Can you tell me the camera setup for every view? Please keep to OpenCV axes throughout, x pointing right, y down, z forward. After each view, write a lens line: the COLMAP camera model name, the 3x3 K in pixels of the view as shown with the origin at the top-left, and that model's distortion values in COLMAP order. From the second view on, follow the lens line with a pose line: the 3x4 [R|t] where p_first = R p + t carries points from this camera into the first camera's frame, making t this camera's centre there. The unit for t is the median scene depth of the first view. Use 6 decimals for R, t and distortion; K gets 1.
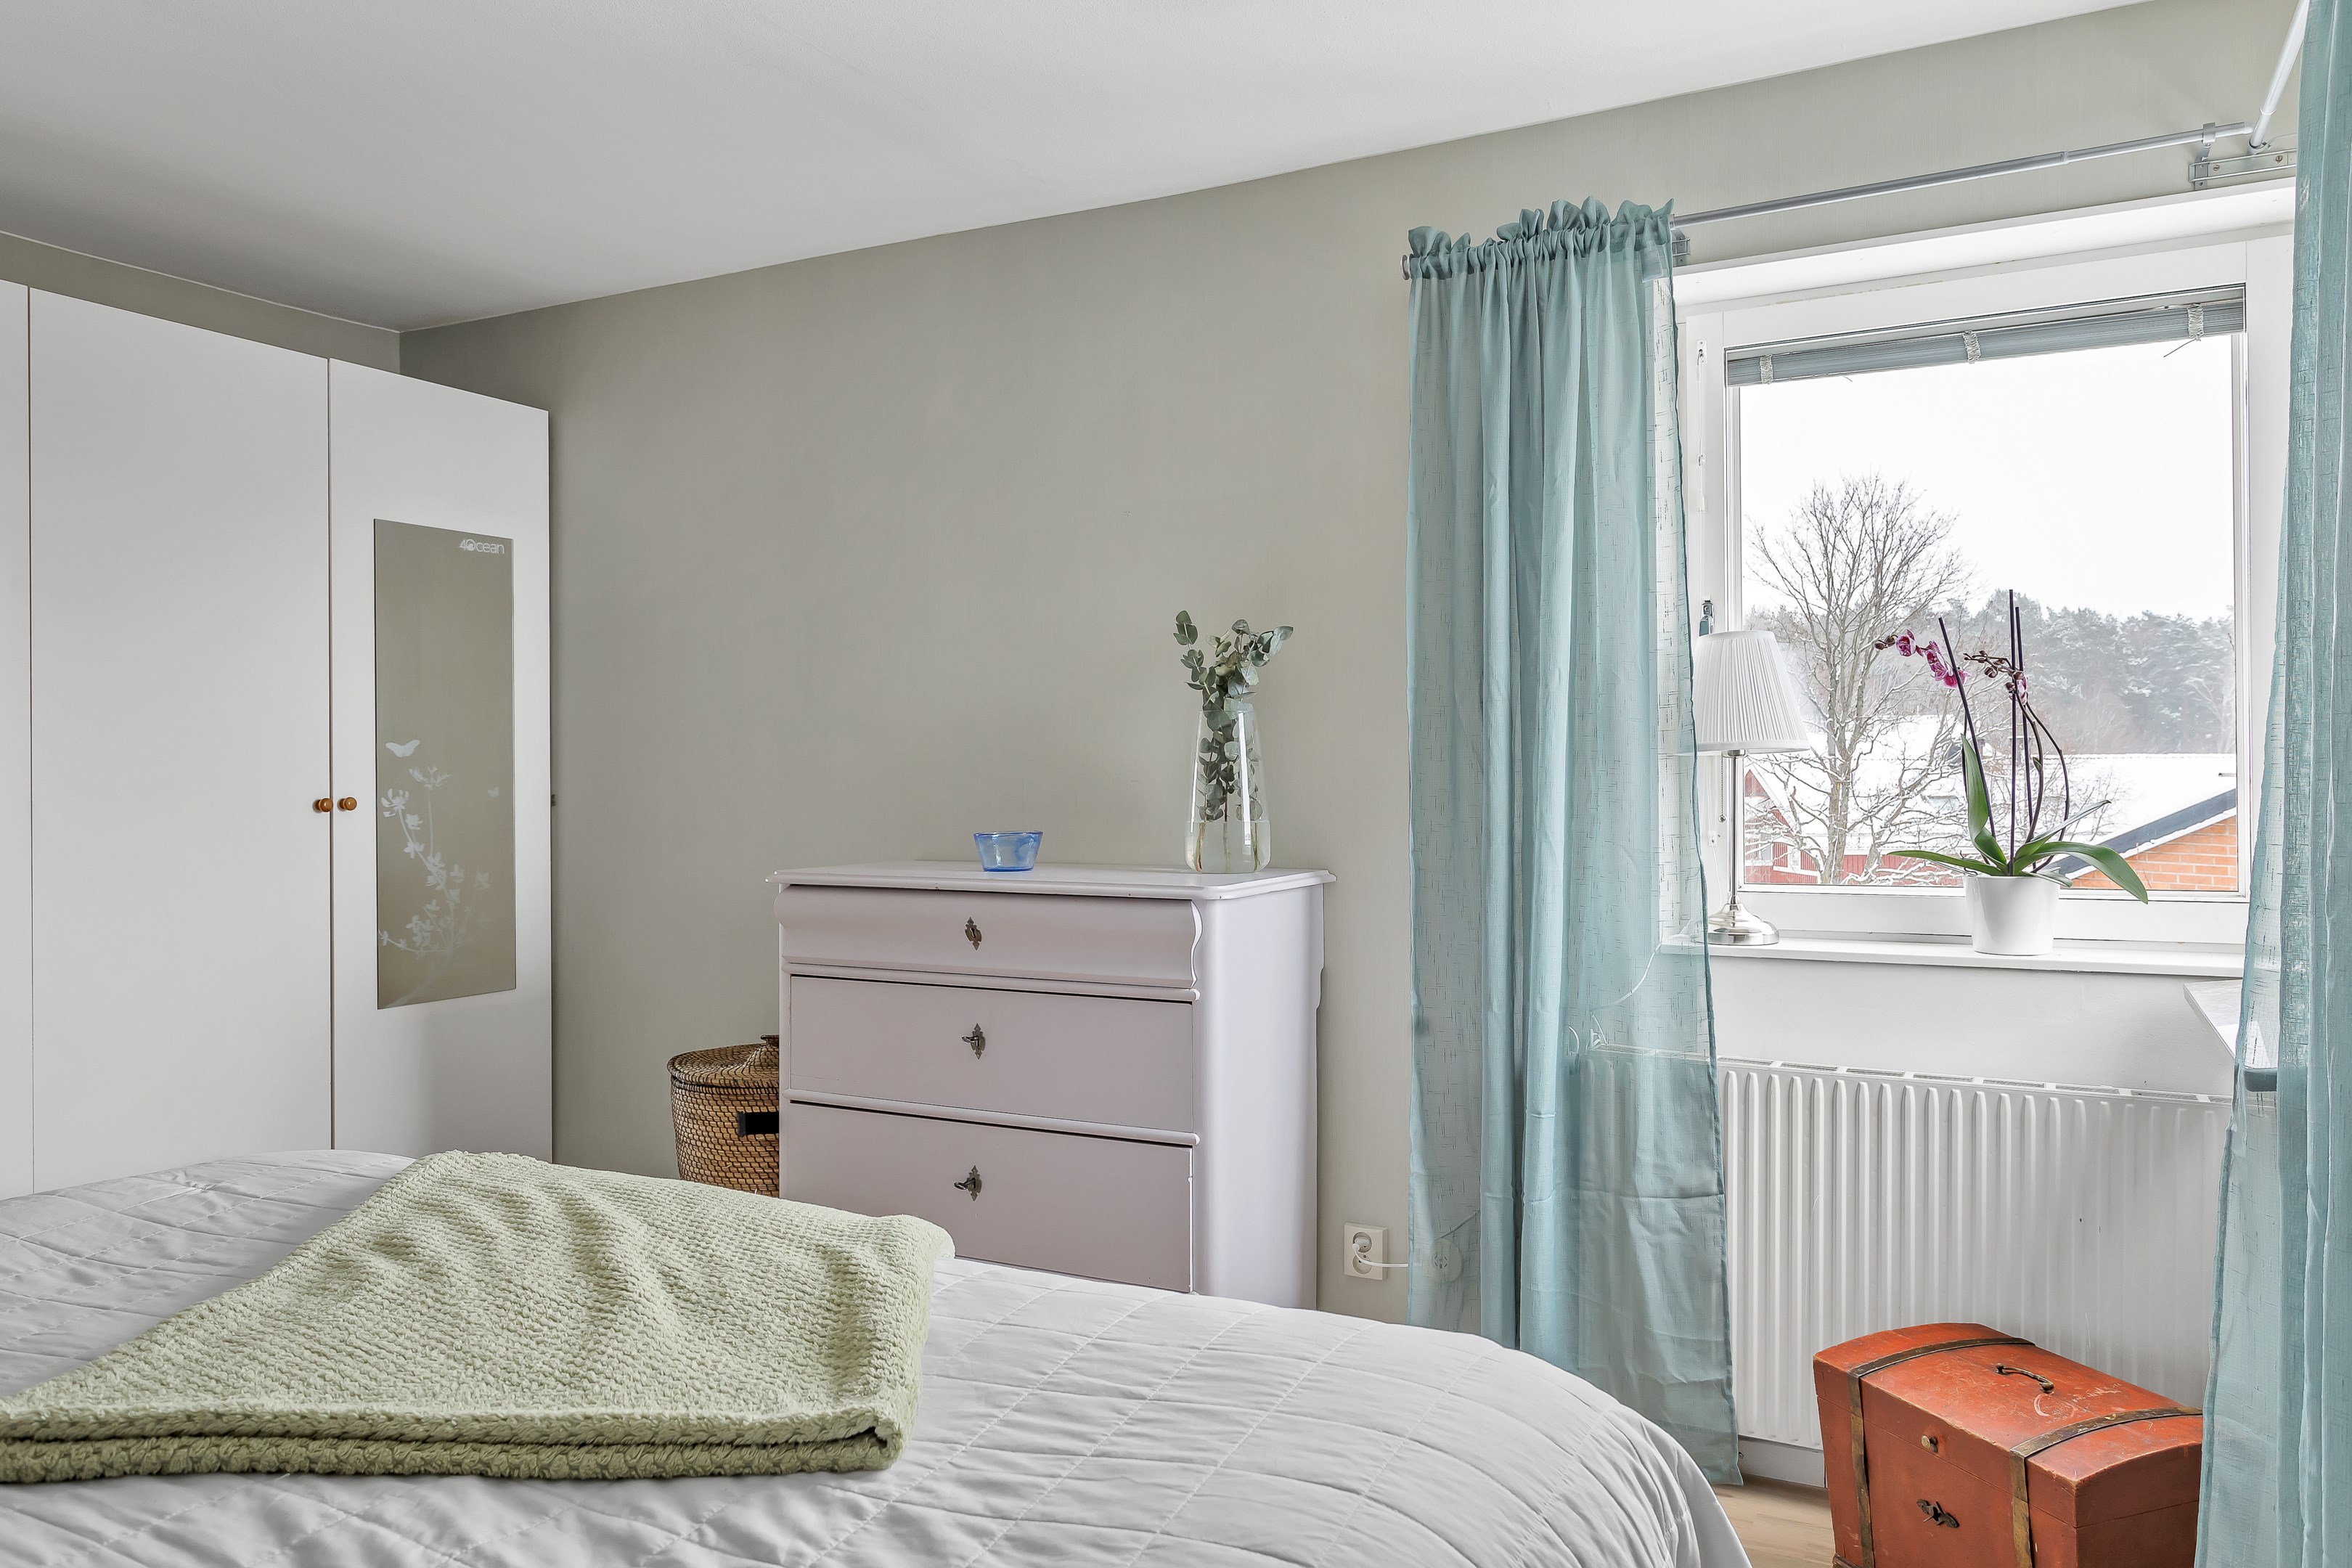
lens RADIAL K [[1652.7, 0, 1174.1], [0, 1652.7, 791.8], [0, 0, 1]] dist [0.000395, 0.000019]
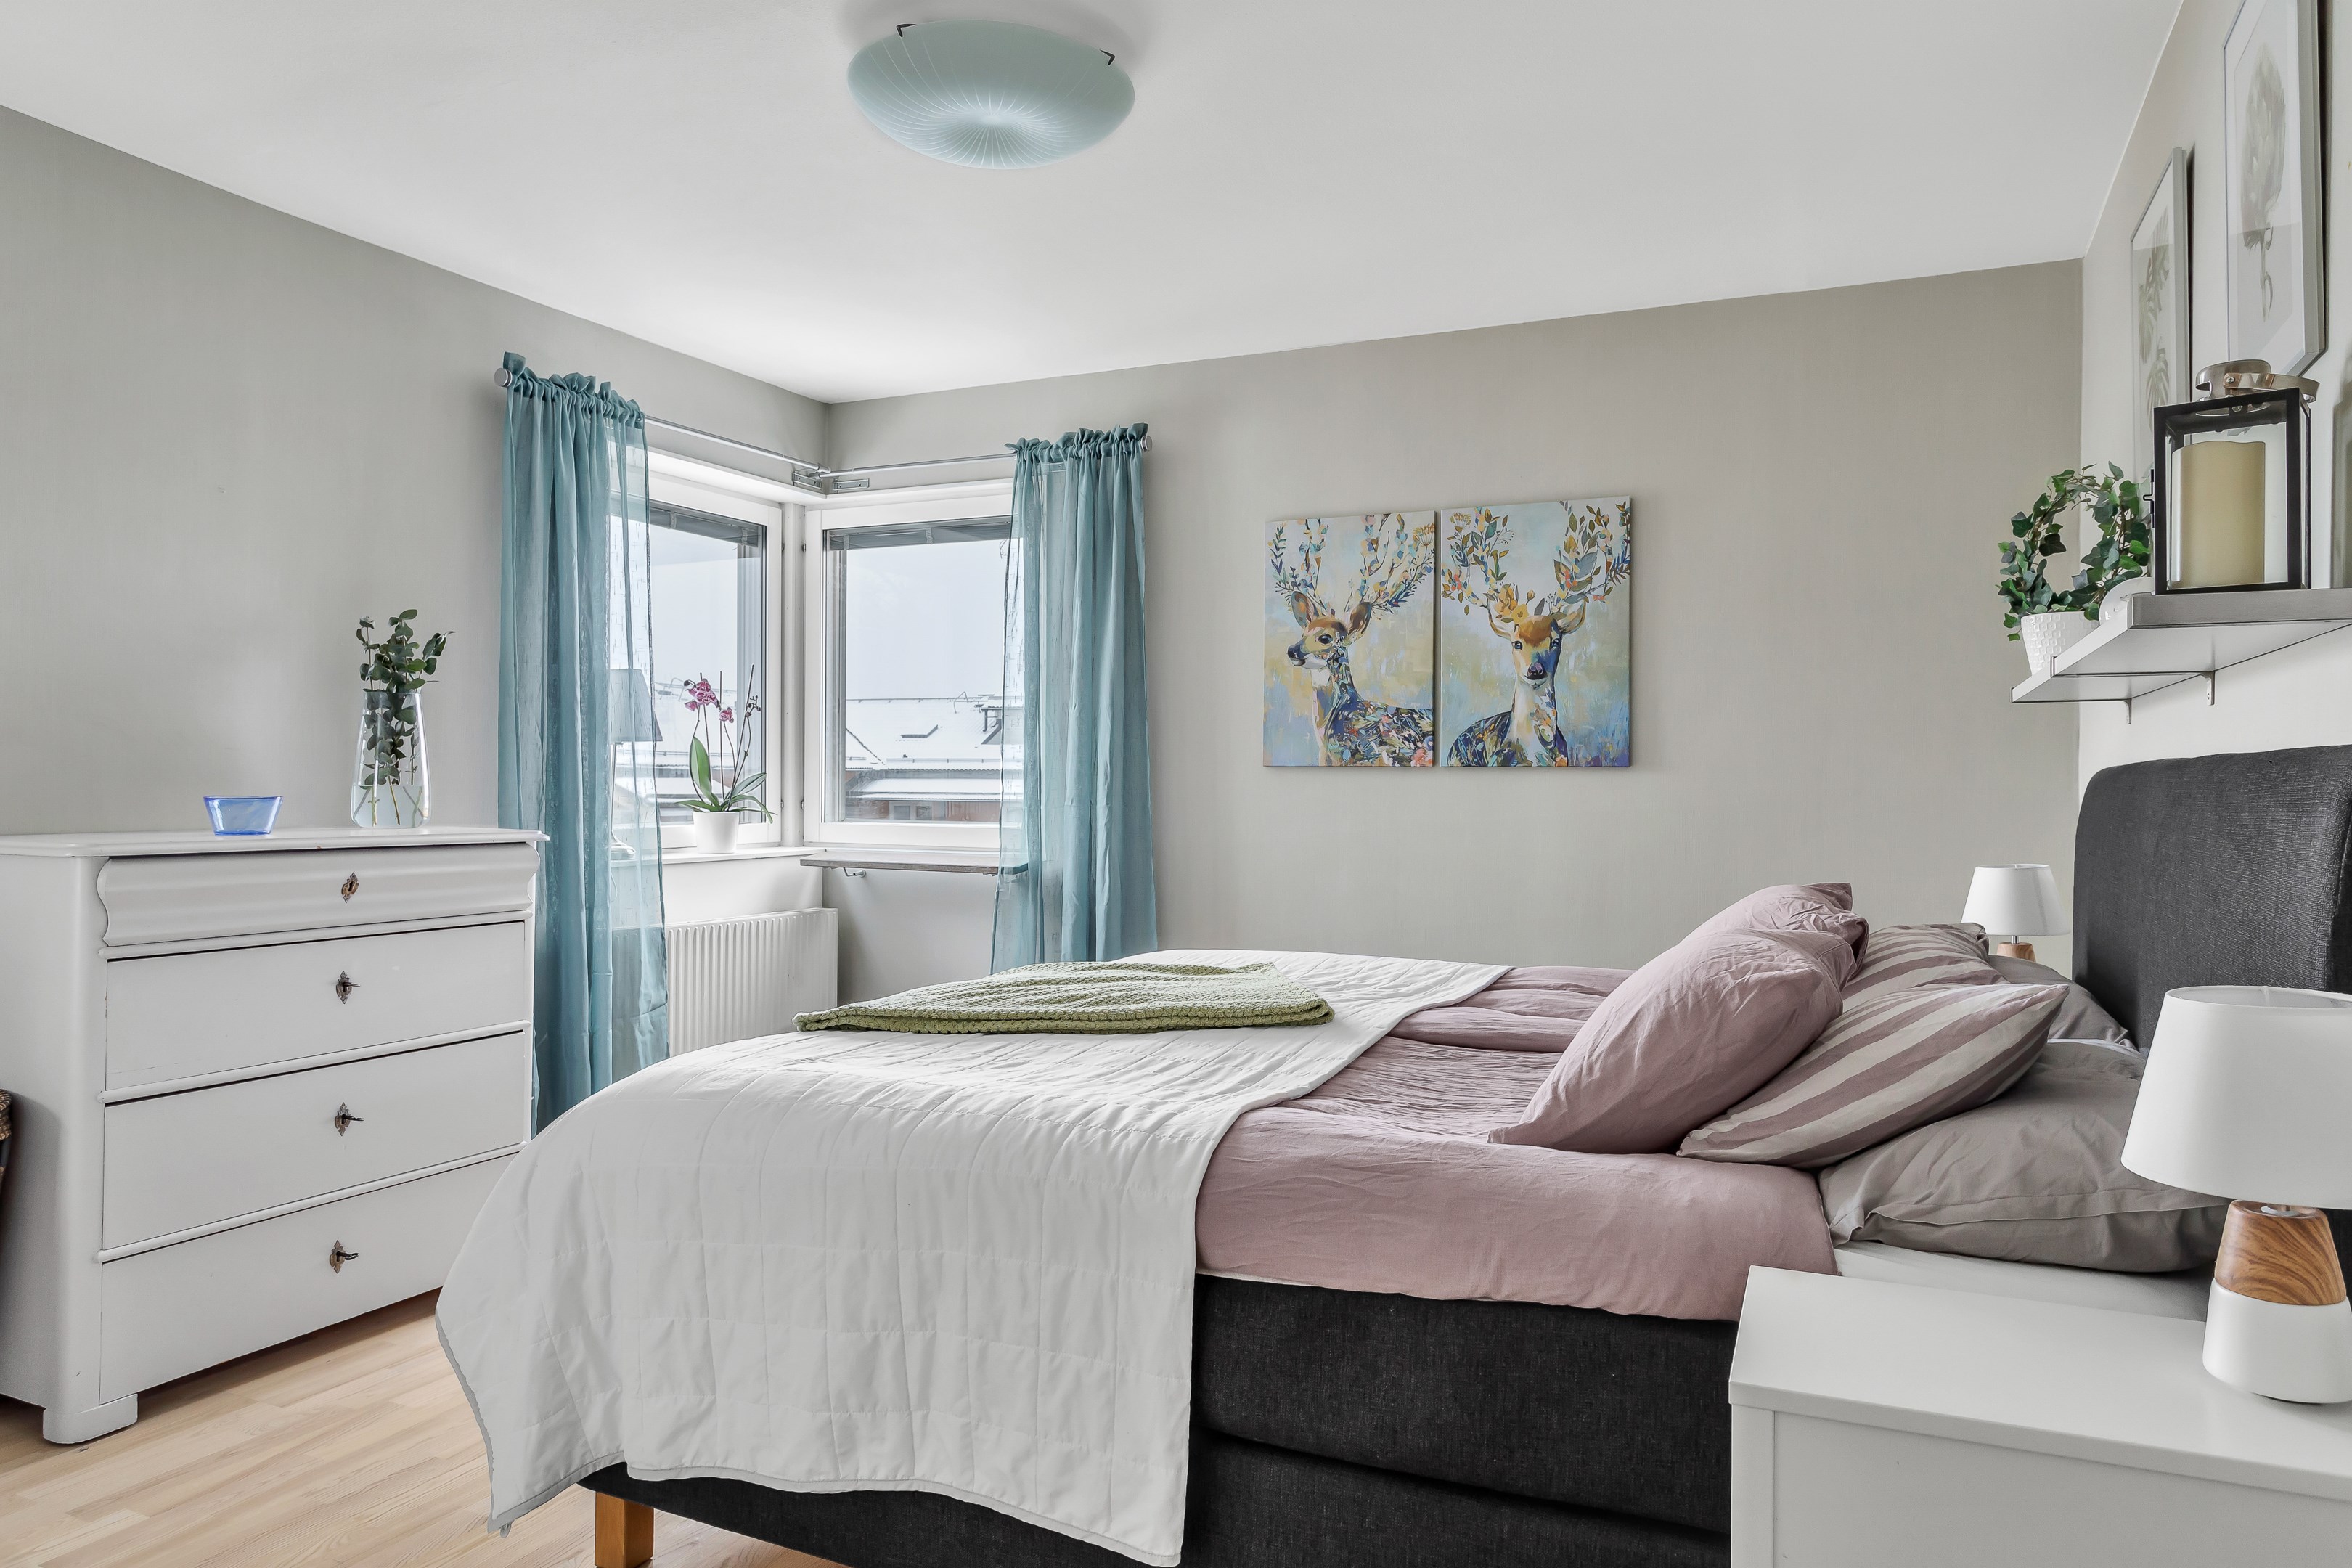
lens RADIAL K [[1560.6, 0, 1175.5], [0, 1560.6, 784.7], [0, 0, 1]] dist [0.000033, -0.000010]
pose [[-0.055150, 0.001921, 0.998476, -1.214813], [-0.011233, 0.999934, -0.002544, 0.015689], [-0.998415, -0.011356, -0.055124, 0.535357]]
